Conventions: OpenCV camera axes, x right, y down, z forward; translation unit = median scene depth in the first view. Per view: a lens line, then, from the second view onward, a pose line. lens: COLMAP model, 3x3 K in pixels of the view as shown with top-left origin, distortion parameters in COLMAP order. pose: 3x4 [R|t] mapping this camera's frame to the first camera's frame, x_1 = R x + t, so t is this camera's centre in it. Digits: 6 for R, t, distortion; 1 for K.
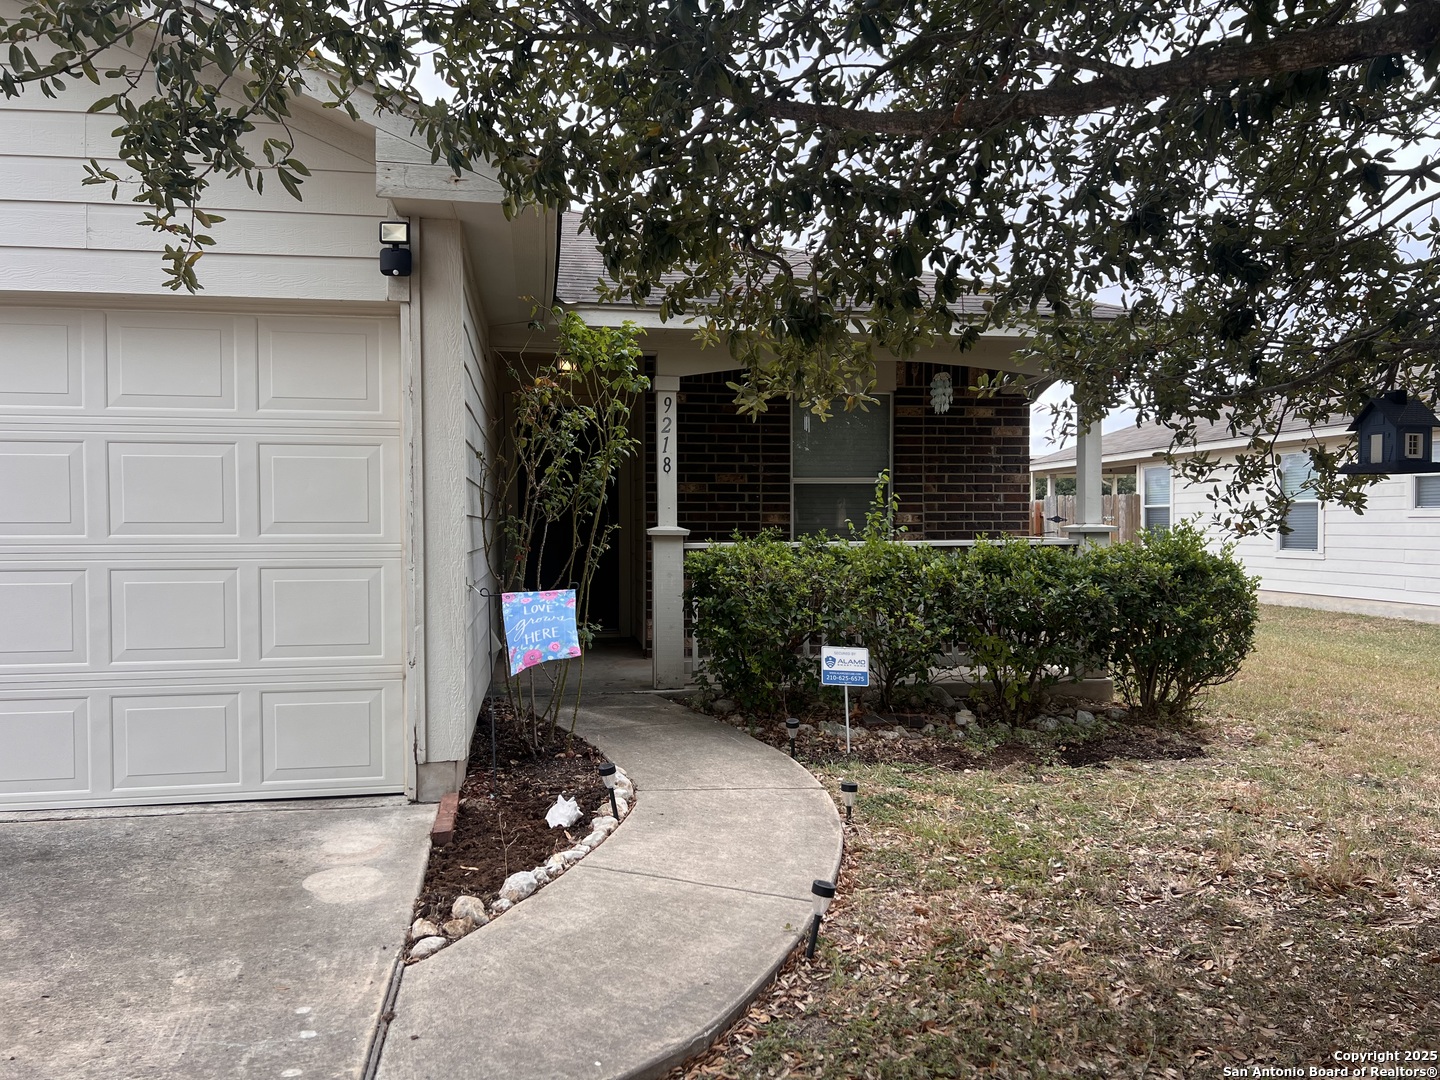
lens RADIAL K [[1089.2, 0, 720.0], [0, 1089.2, 540.0], [0, 0, 1]] dist [0.053584, -0.052265]
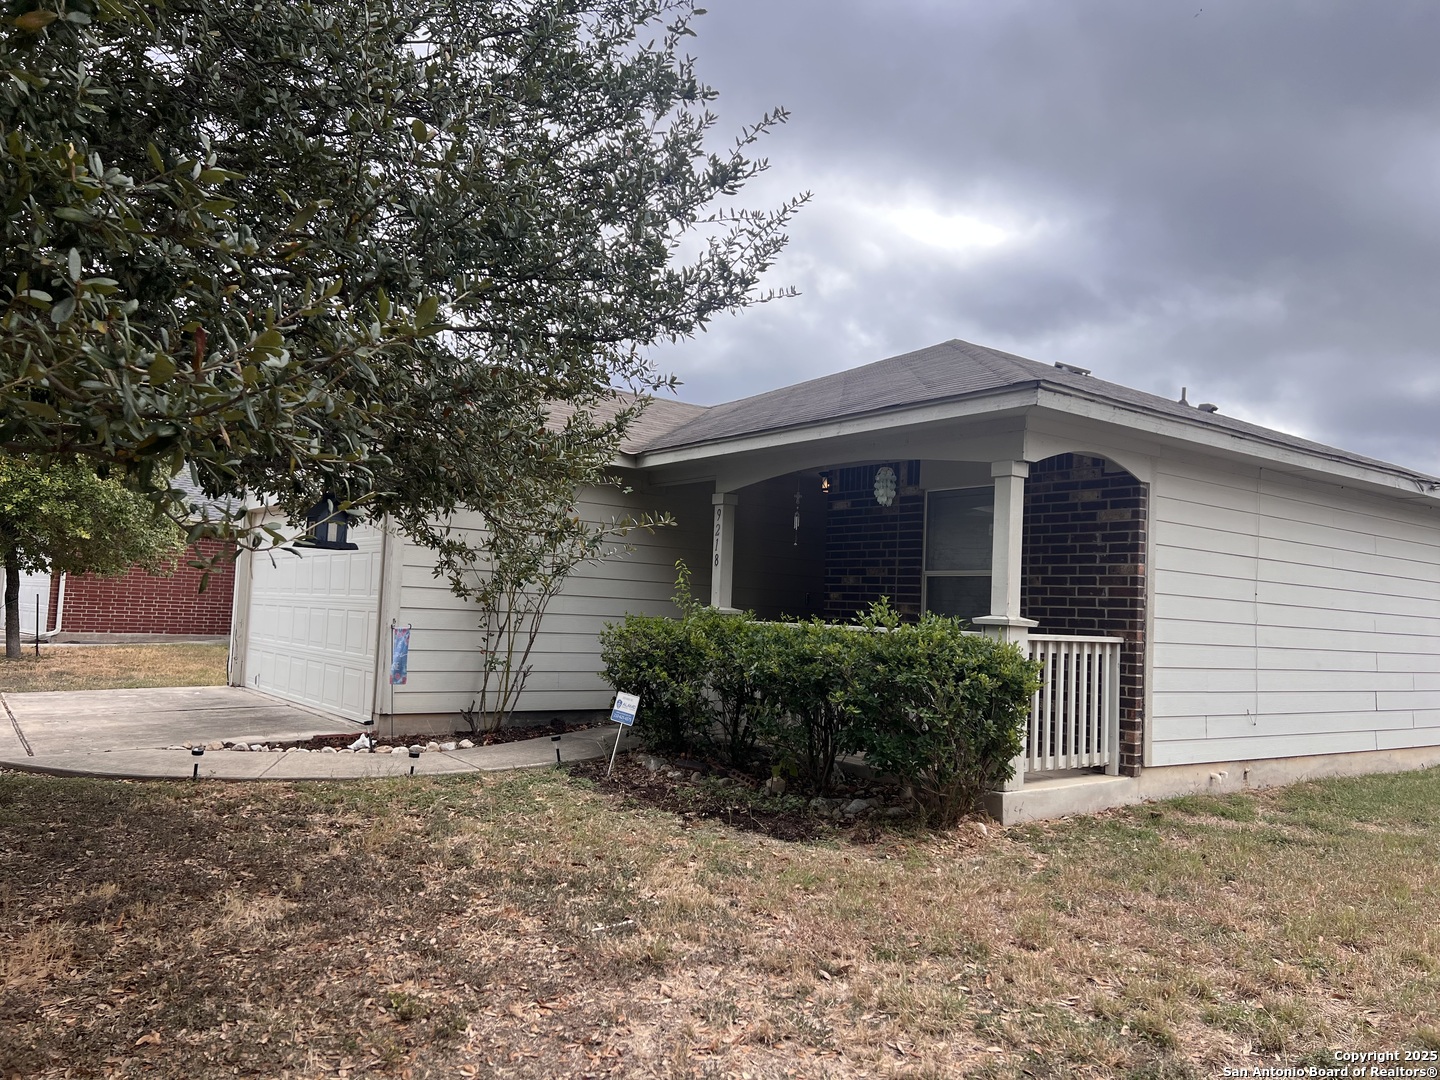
lens RADIAL K [[1089.2, 0, 720.0], [0, 1089.2, 540.0], [0, 0, 1]] dist [0.053584, -0.052265]
pose [[0.418637, -0.037858, -0.907364, 1.193851], [-0.056301, 0.996127, -0.067537, -0.004819], [0.906407, 0.079360, 0.414884, 0.466405]]
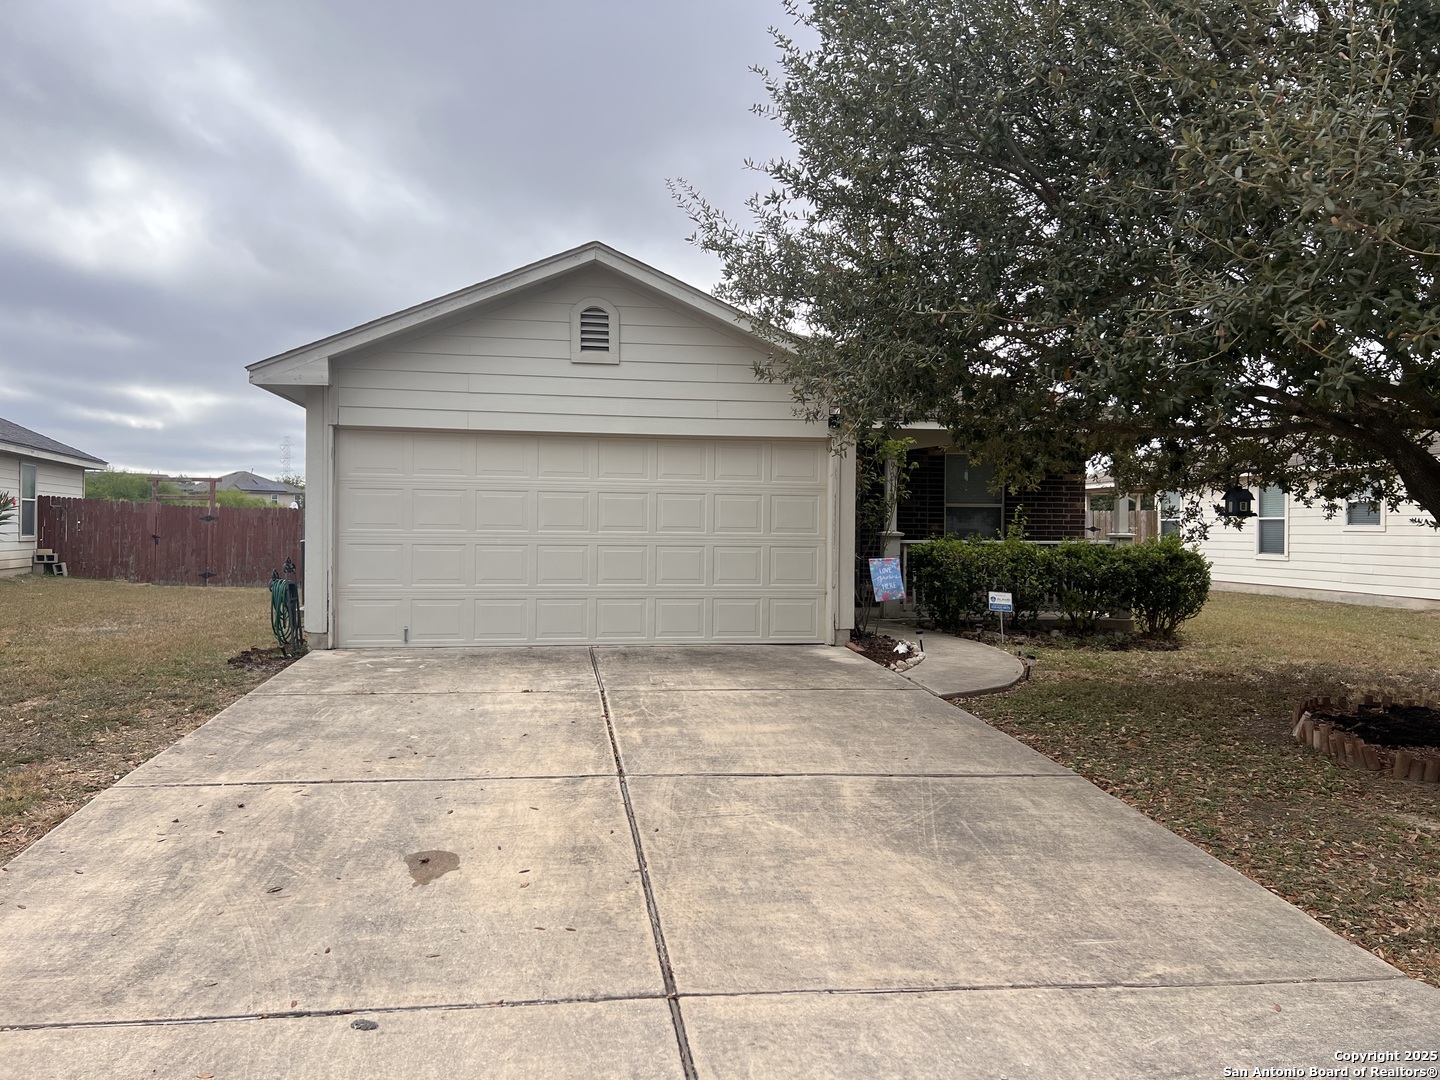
lens RADIAL K [[1077.2, 0, 687.8], [0, 1077.2, 521.6], [0, 0, 1]] dist [0.000393, -0.001699]
pose [[0.998550, 0.013515, -0.052114, -0.316200], [-0.014538, 0.999708, -0.019303, 0.012410], [0.051838, 0.020033, 0.998455, -0.900469]]
